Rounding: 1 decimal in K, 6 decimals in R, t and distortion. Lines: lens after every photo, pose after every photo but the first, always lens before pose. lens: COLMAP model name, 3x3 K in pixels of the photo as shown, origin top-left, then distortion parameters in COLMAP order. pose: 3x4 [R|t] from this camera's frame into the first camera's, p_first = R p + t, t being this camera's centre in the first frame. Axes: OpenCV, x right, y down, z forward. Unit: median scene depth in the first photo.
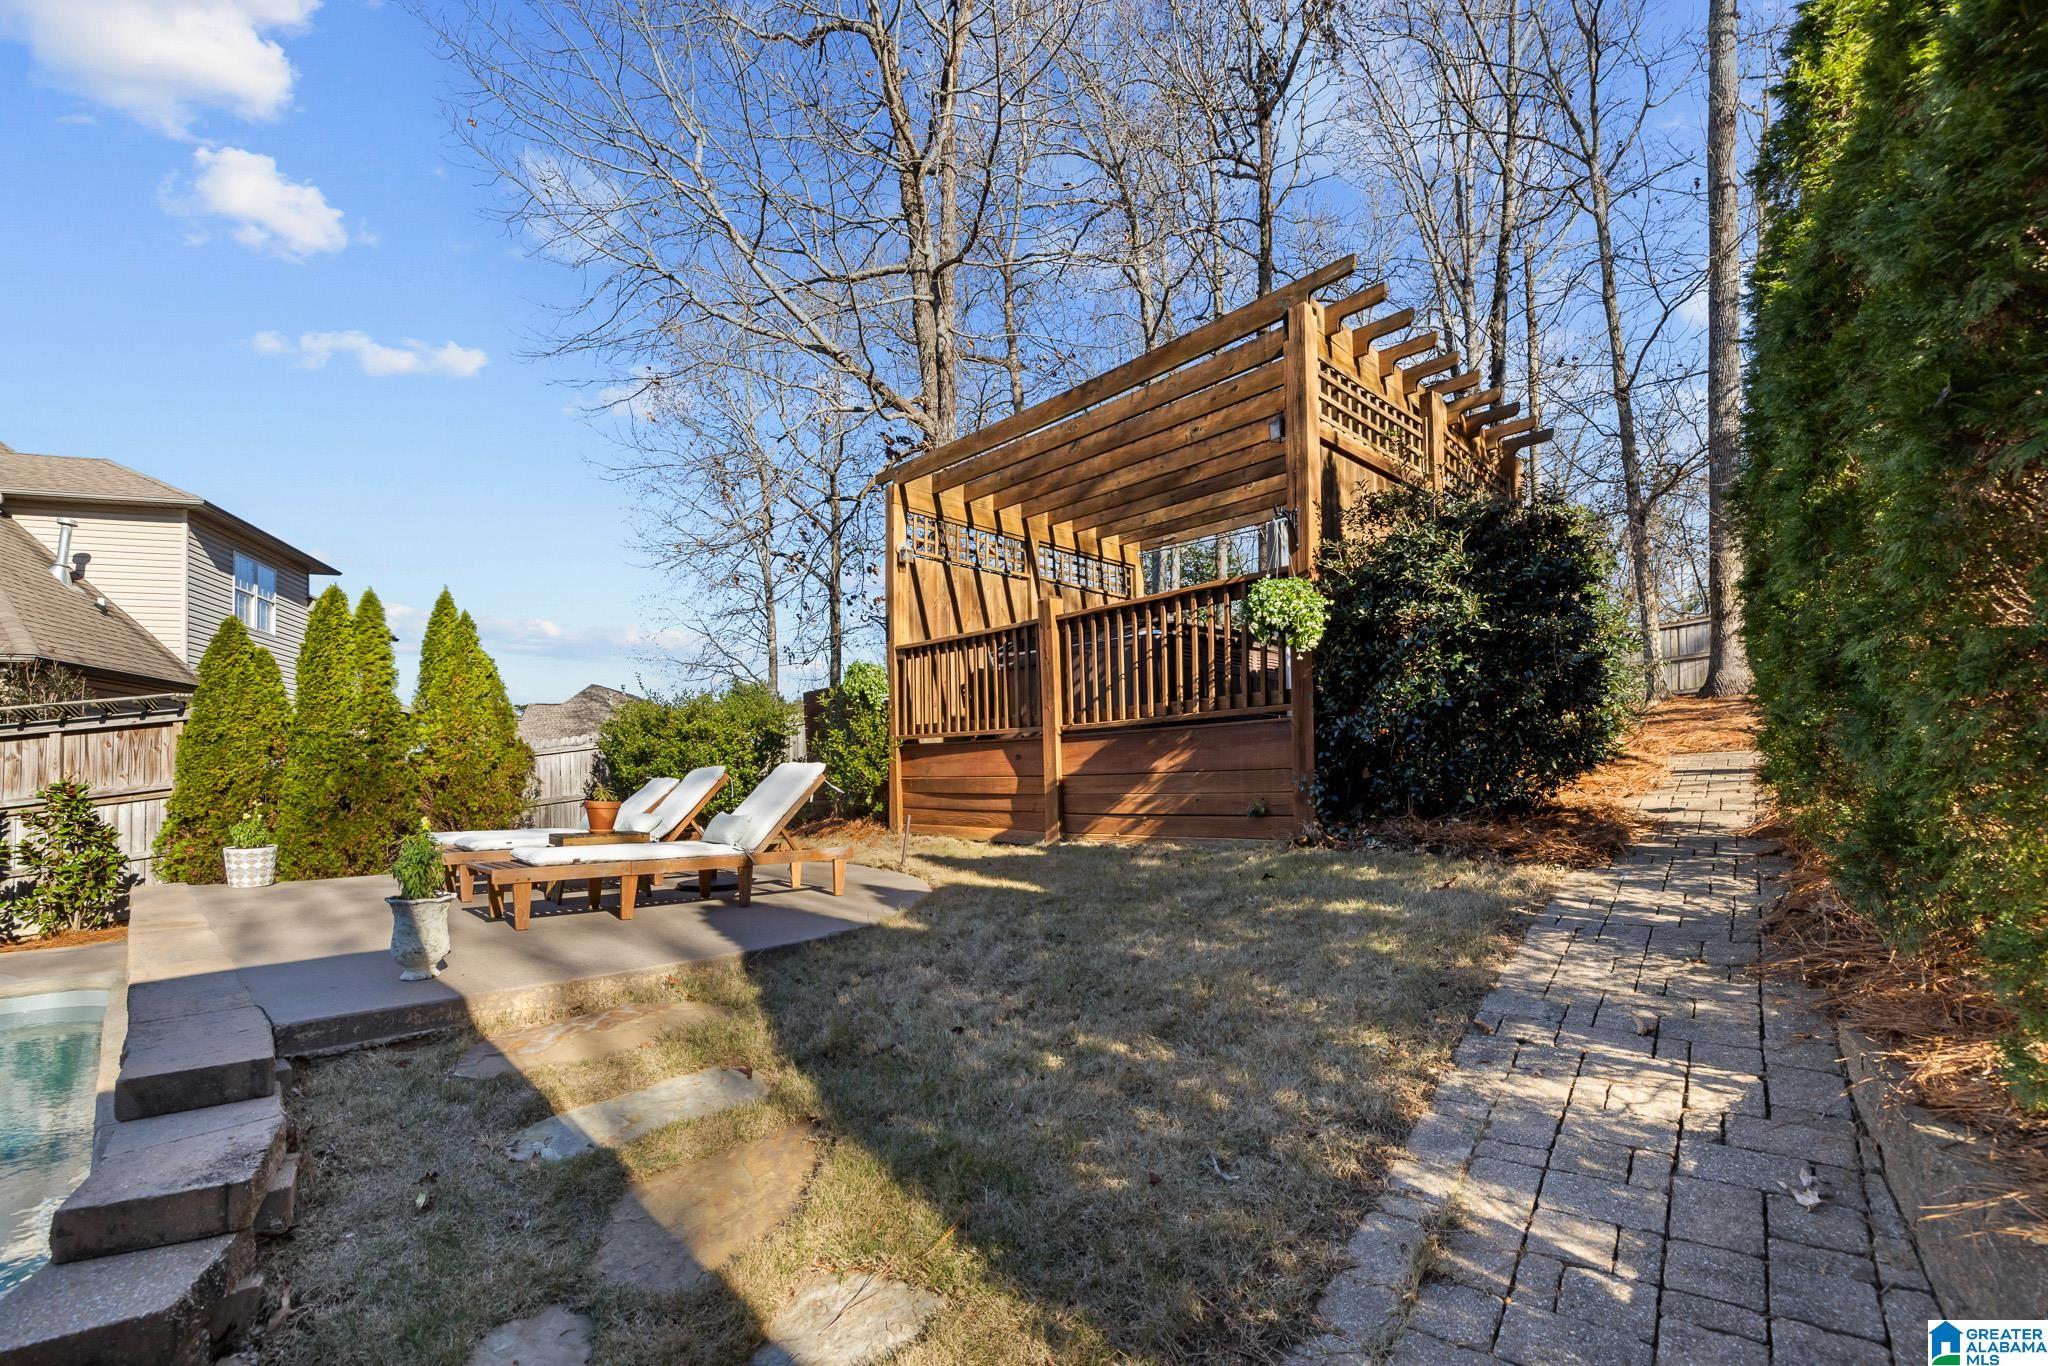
lens RADIAL K [[909.6, 0, 1031.3], [0, 909.6, 742.1], [0, 0, 1]] dist [0.001687, 0.001213]
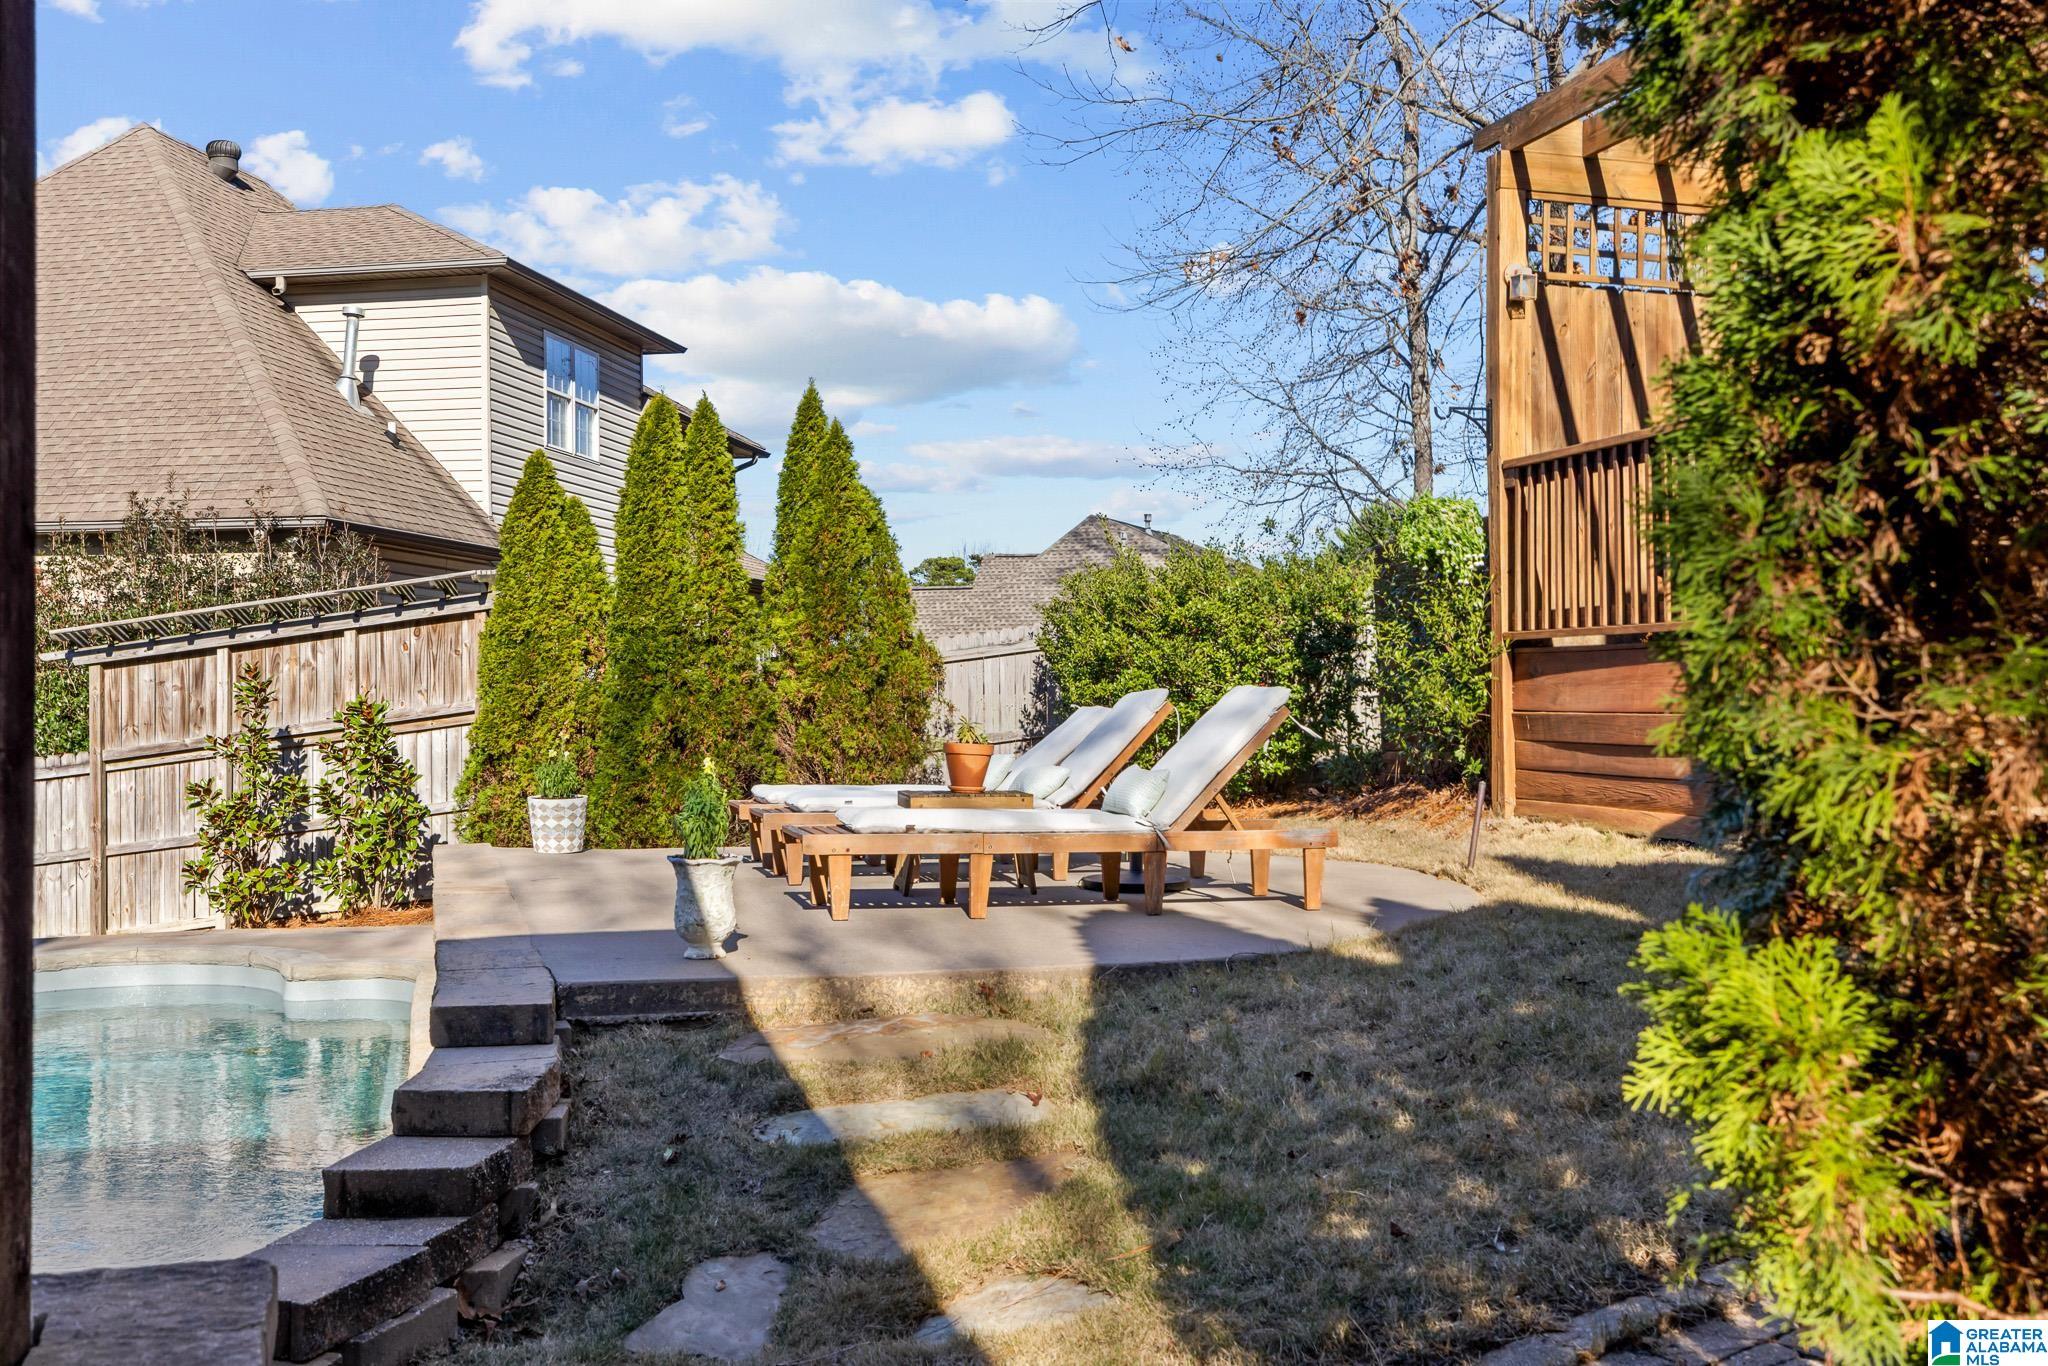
lens RADIAL K [[2055.5, 0, 1030.4], [0, 2055.5, 699.5], [0, 0, 1]] dist [-0.010538, 0.000000]
pose [[0.881017, 0.012123, -0.472929, 0.168162], [0.005796, 0.999320, 0.036413, -0.012499], [0.473049, -0.034821, 0.880348, -0.173612]]
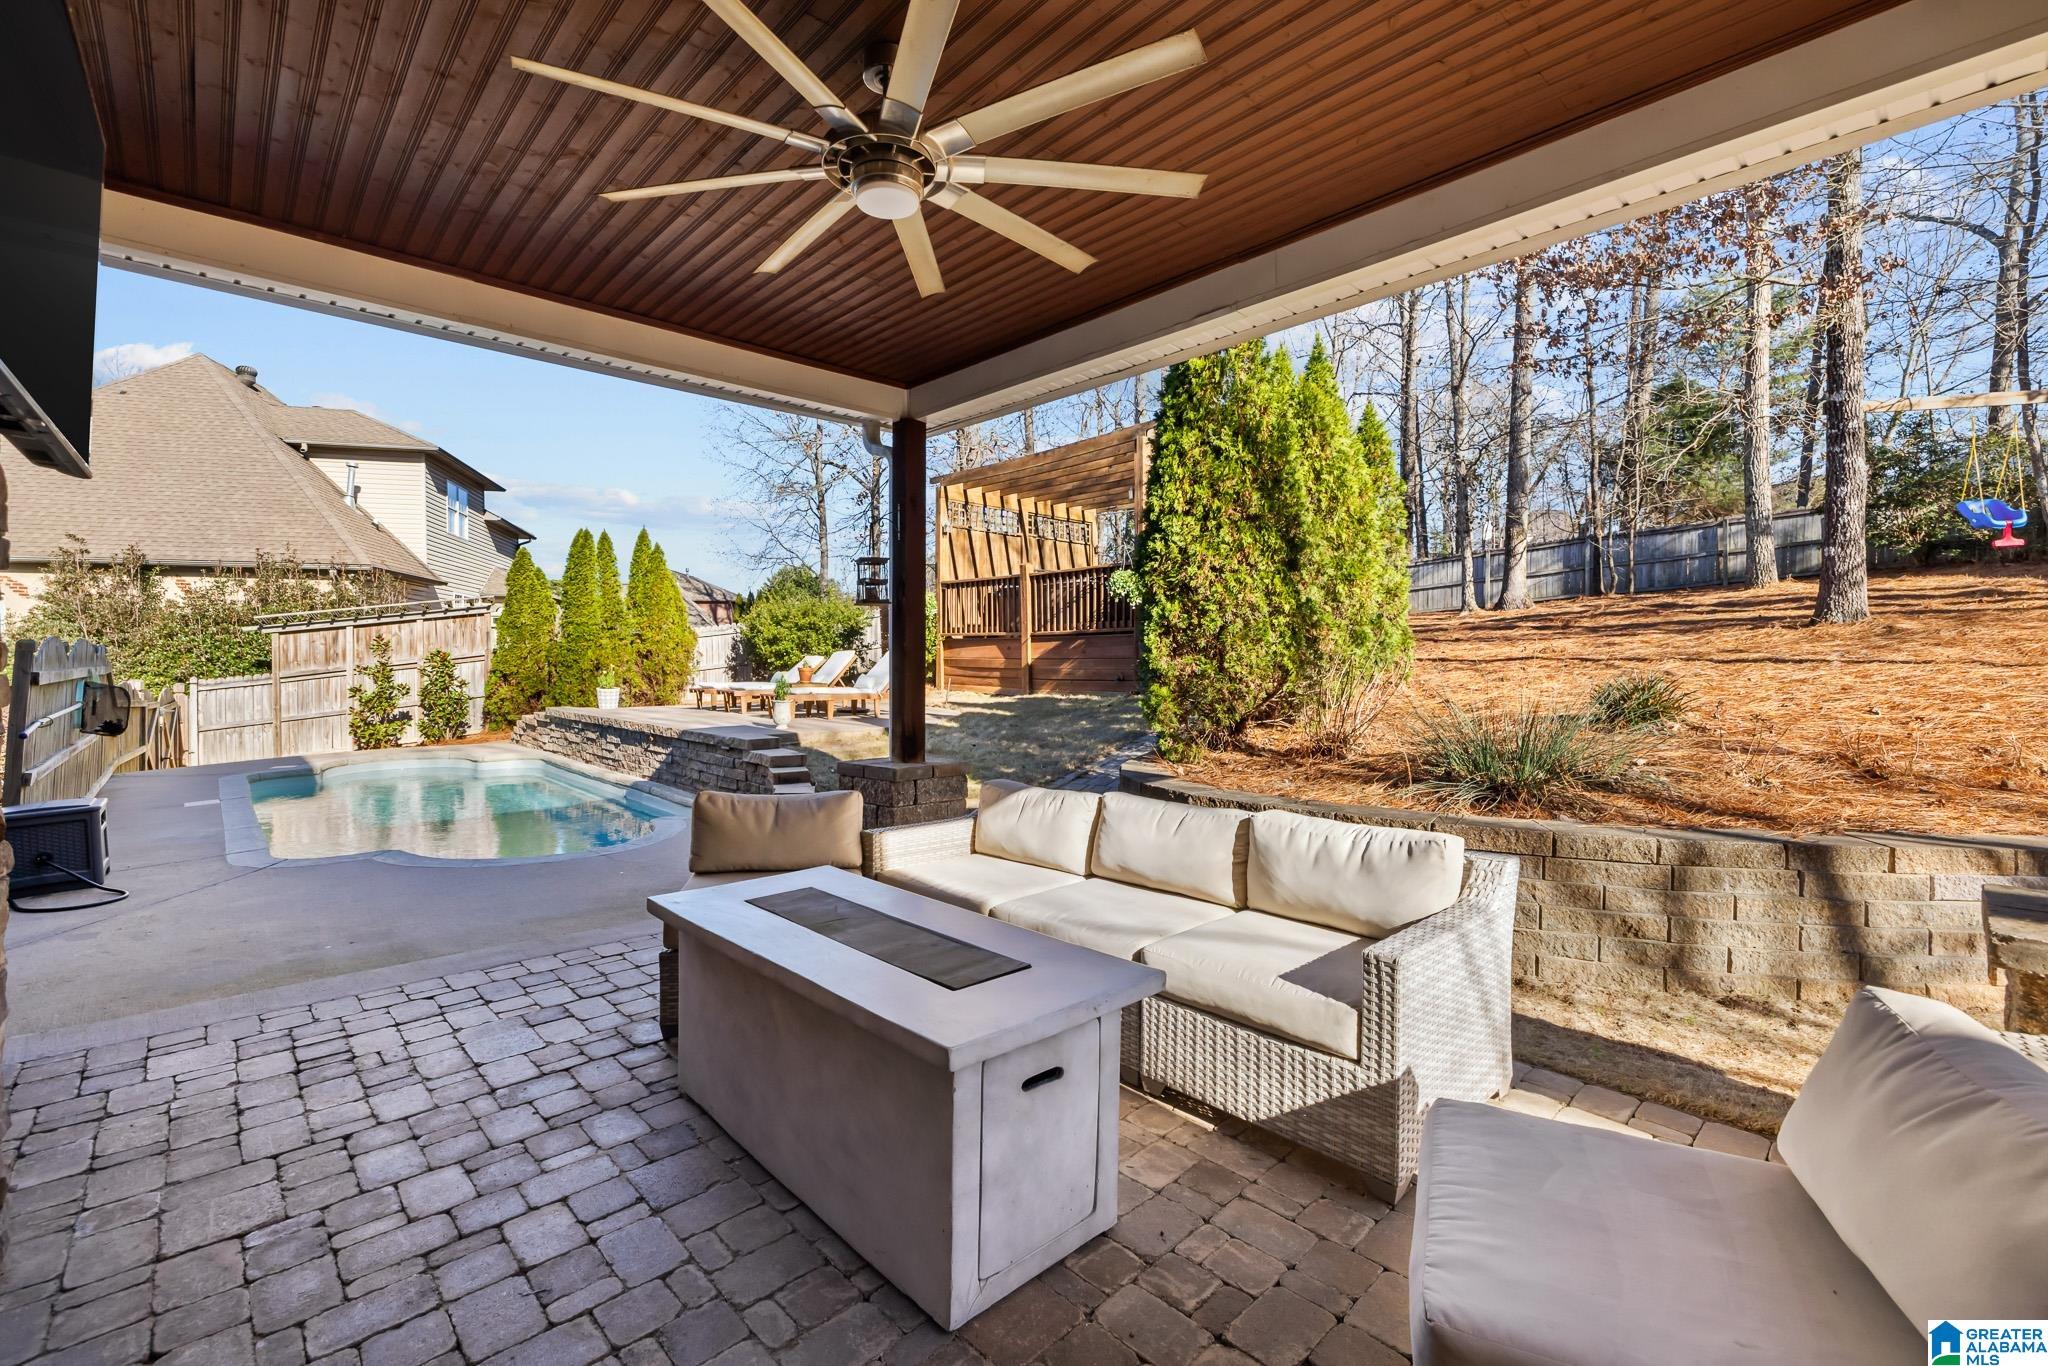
lens RADIAL K [[909.6, 0, 1034.6], [0, 909.6, 678.9], [0, 0, 1]] dist [0.001687, 0.001213]
pose [[0.999651, 0.019842, -0.017439, 0.060449], [-0.018621, 0.997542, 0.067557, -0.040314], [0.018736, -0.067208, 0.997563, -0.702044]]
